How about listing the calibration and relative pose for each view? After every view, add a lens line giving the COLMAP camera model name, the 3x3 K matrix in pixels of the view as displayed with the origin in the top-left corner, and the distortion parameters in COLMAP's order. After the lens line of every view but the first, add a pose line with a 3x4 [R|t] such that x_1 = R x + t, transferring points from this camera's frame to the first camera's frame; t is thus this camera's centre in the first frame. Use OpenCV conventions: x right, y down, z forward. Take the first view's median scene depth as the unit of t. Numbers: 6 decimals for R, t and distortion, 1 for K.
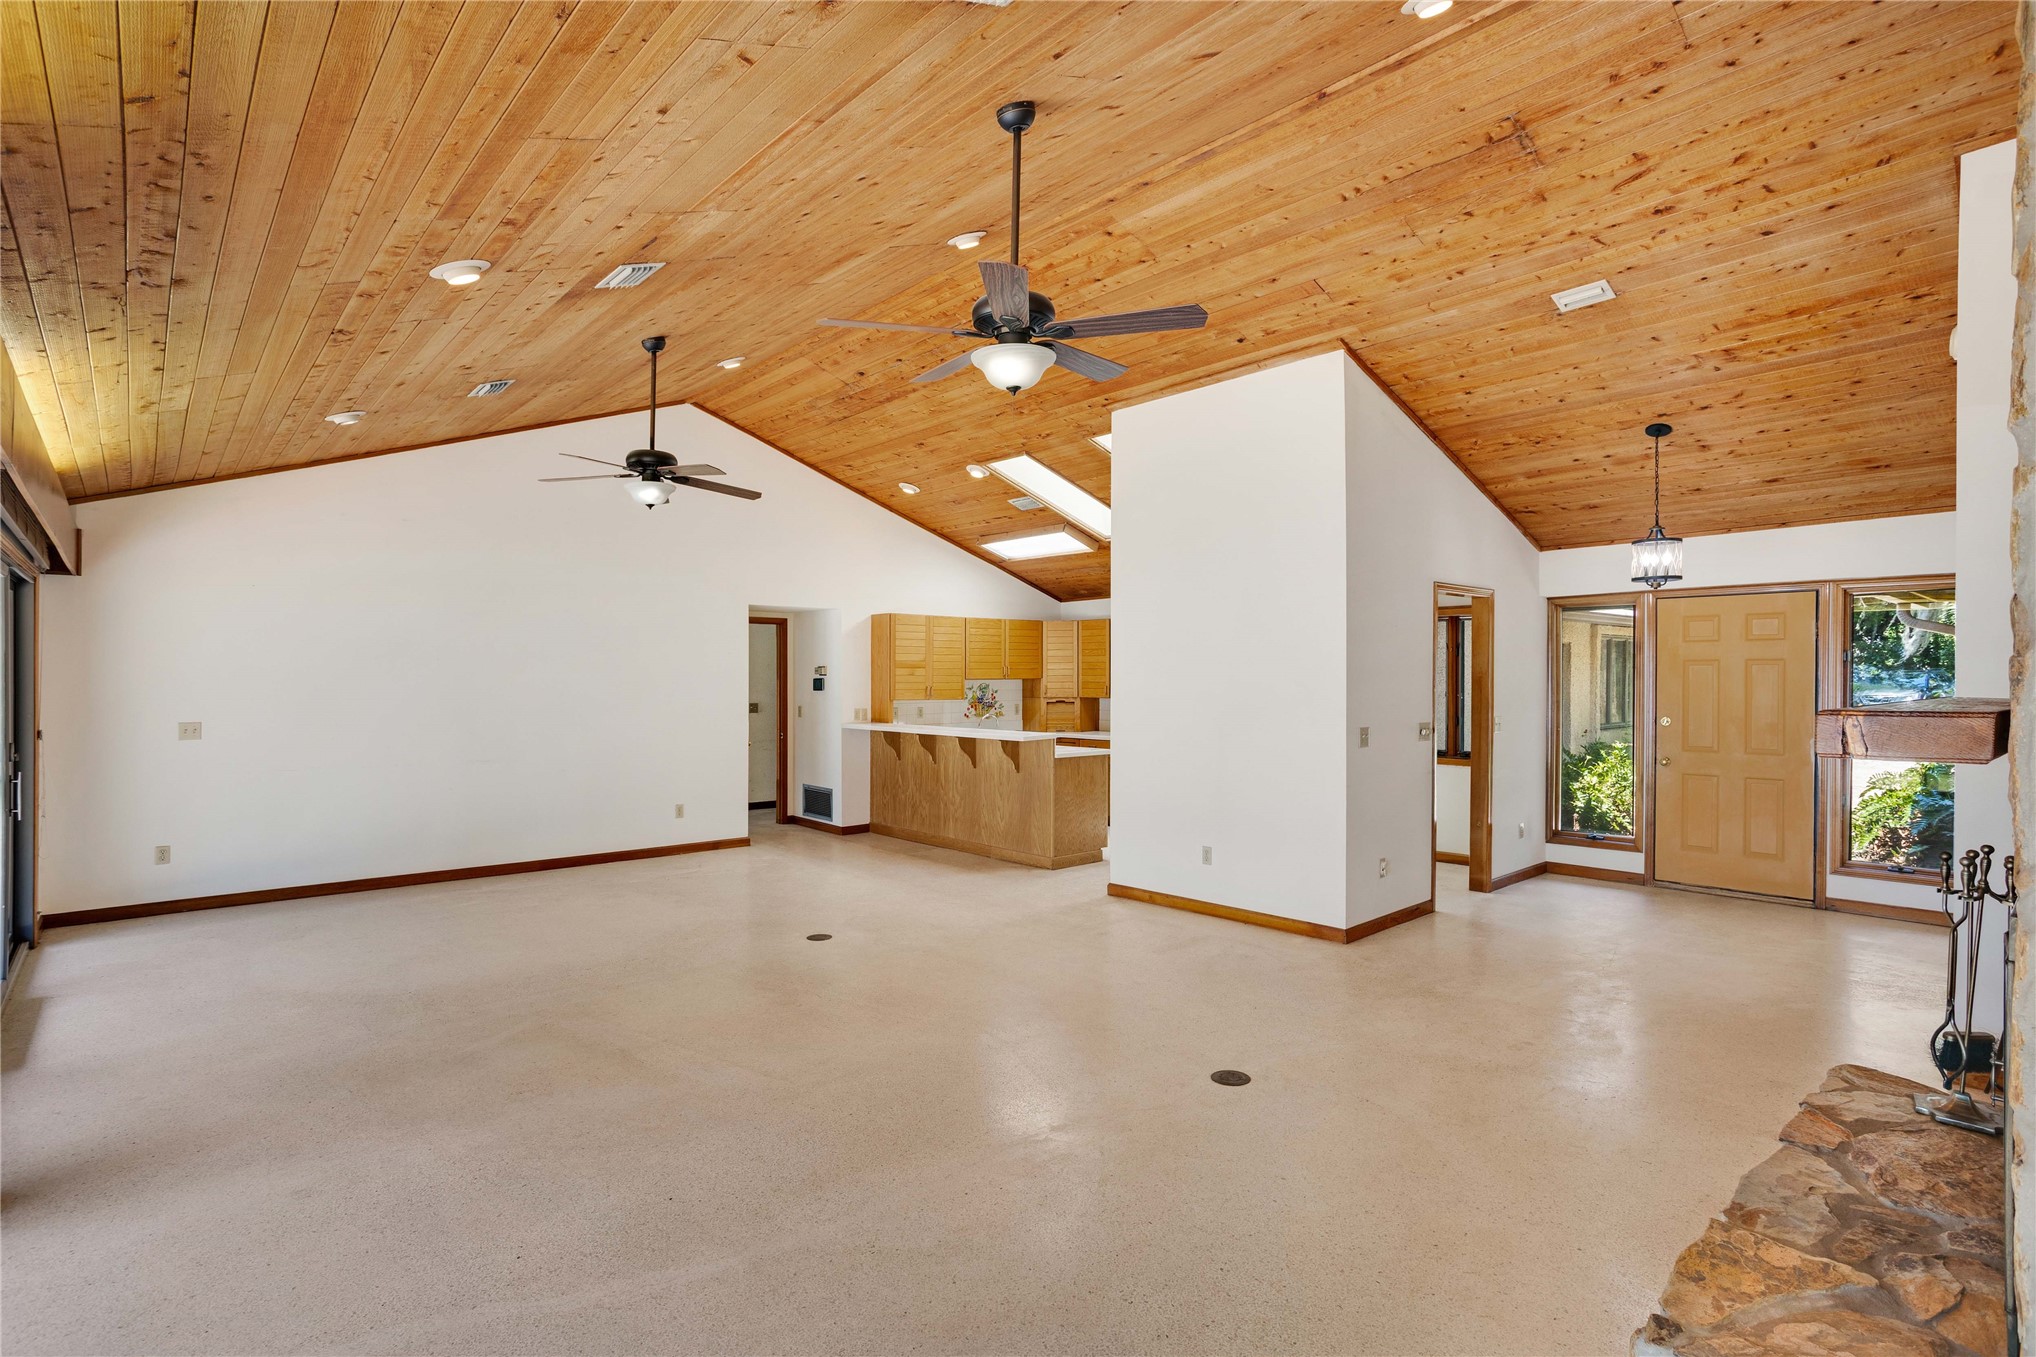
lens RADIAL K [[991.3, 0, 1016.6], [0, 991.3, 693.4], [0, 0, 1]] dist [-0.030547, 0.011979]
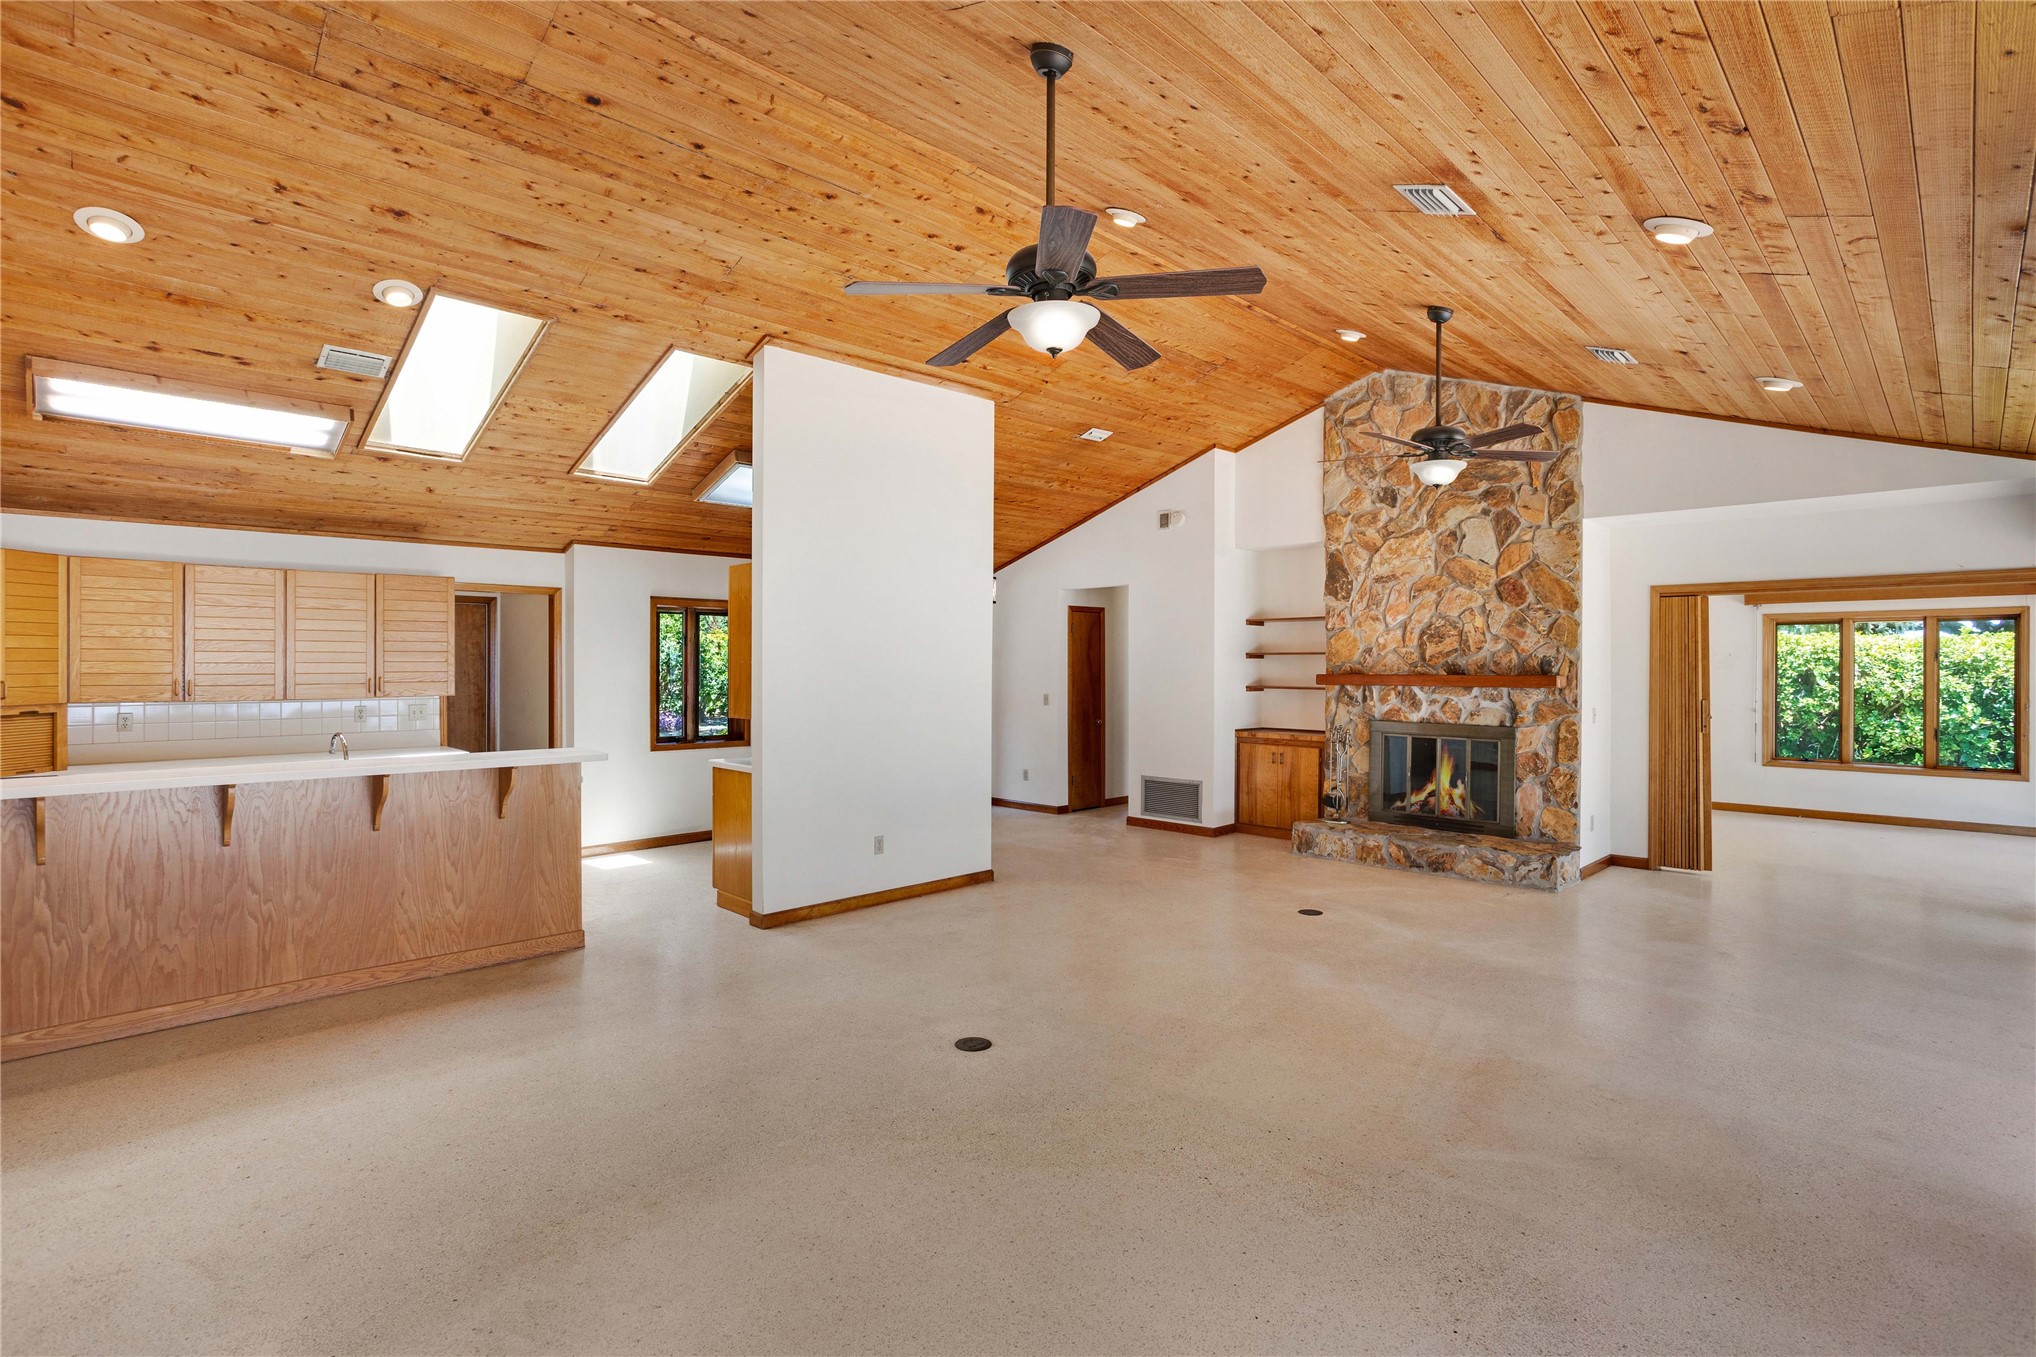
lens RADIAL K [[991.3, 0, 1023.1], [0, 991.3, 679.9], [0, 0, 1]] dist [-0.030547, 0.011979]
pose [[-0.069412, -0.013605, 0.997495, -0.742979], [0.014292, 0.999791, 0.014630, -0.013242], [-0.997486, 0.015271, -0.069203, 0.856229]]
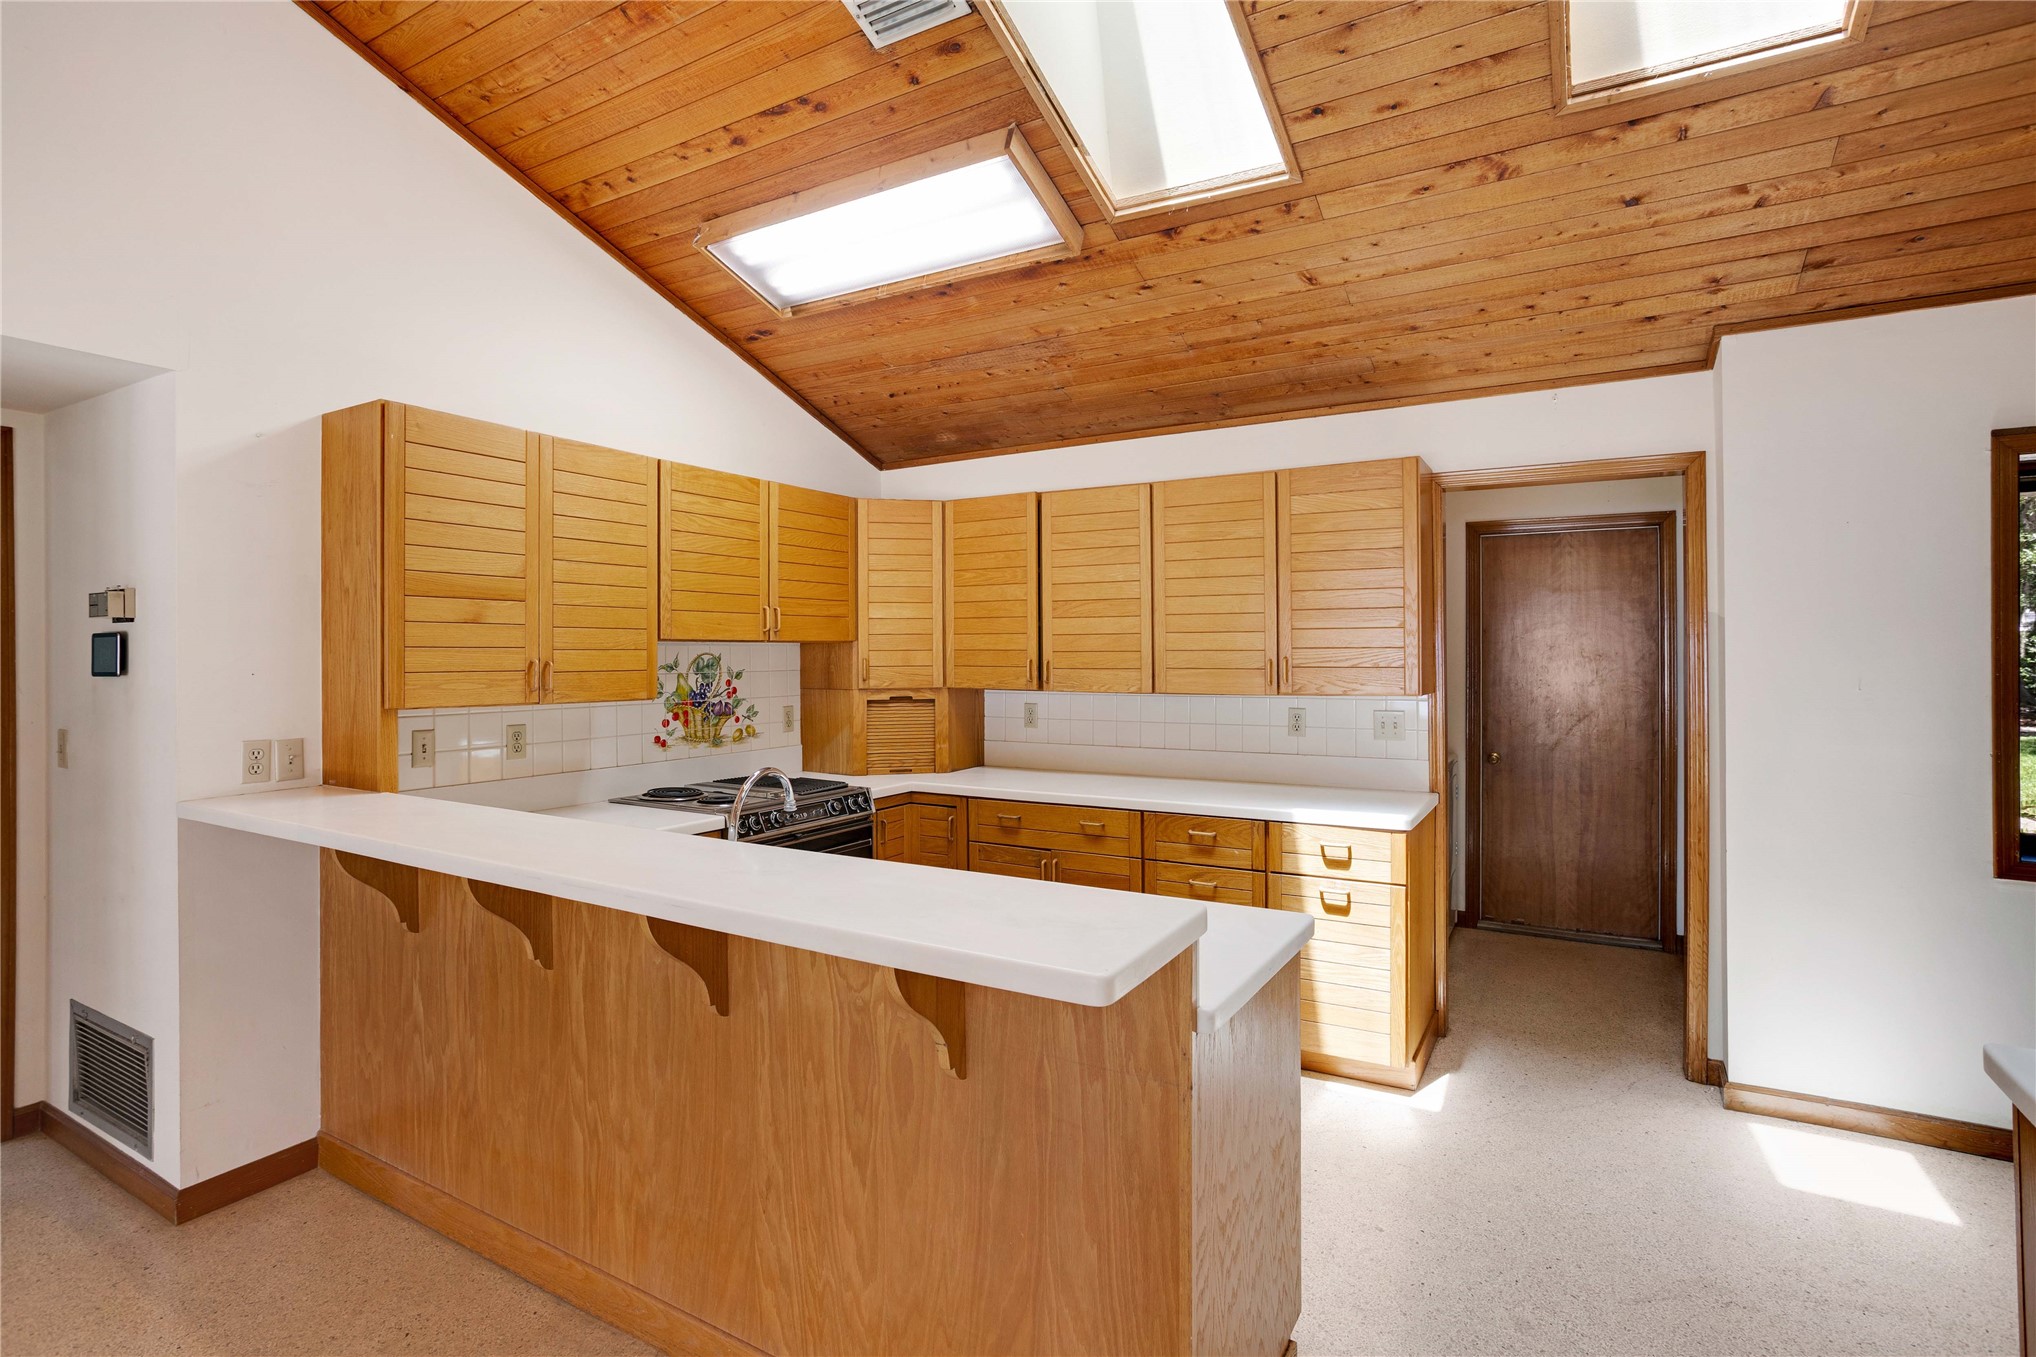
lens RADIAL K [[991.3, 0, 1002.2], [0, 991.3, 652.8], [0, 0, 1]] dist [-0.030547, 0.011979]
pose [[0.951819, 0.000211, 0.306659, -0.064599], [0.005268, 0.999841, -0.017042, -0.005265], [-0.306614, 0.017836, 0.951667, 0.956267]]
